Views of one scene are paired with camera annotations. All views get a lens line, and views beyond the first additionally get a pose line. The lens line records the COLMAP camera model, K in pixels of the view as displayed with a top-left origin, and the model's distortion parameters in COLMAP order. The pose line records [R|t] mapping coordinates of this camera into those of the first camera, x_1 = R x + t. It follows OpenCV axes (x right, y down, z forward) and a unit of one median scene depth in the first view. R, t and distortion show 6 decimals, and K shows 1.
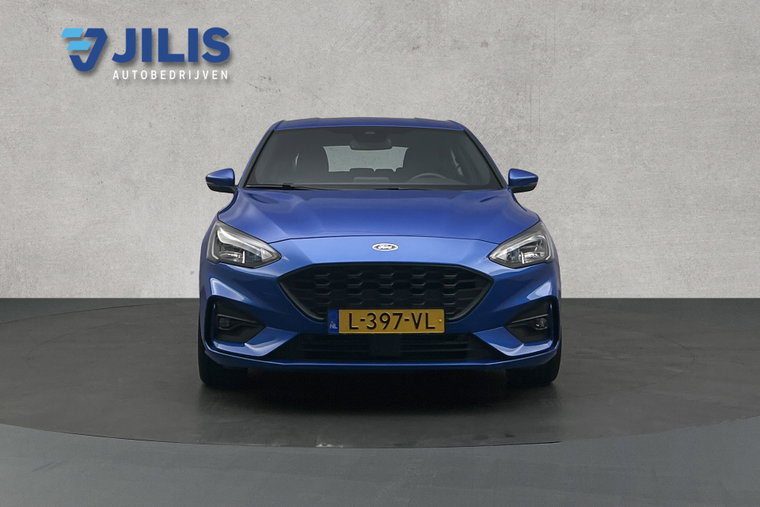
lens RADIAL K [[592.1, 0, 380.0], [0, 592.1, 253.5], [0, 0, 1]] dist [-0.003858, -0.001292]
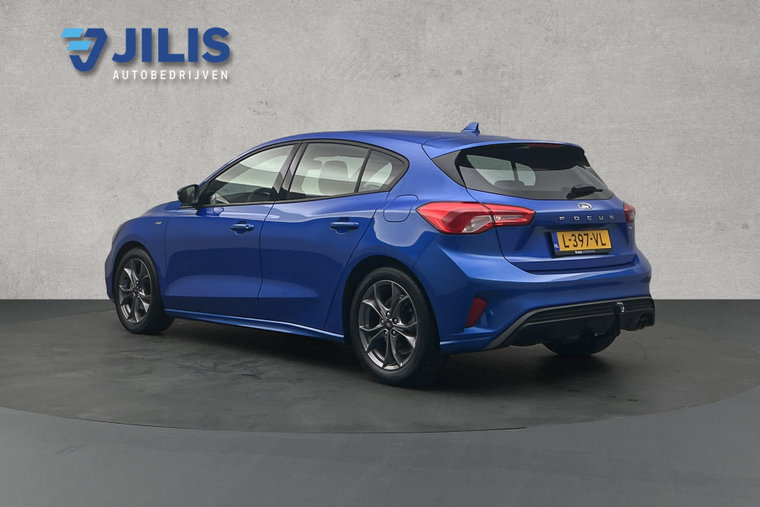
lens RADIAL K [[592.1, 0, 380.0], [0, 592.1, 253.5], [0, 0, 1]] dist [-0.003858, -0.001292]
pose [[1.000000, -0.000047, -0.000001, 0.028260], [0.000047, 1.000000, 0.000069, -0.011360], [0.000001, -0.000069, 1.000000, -0.119554]]
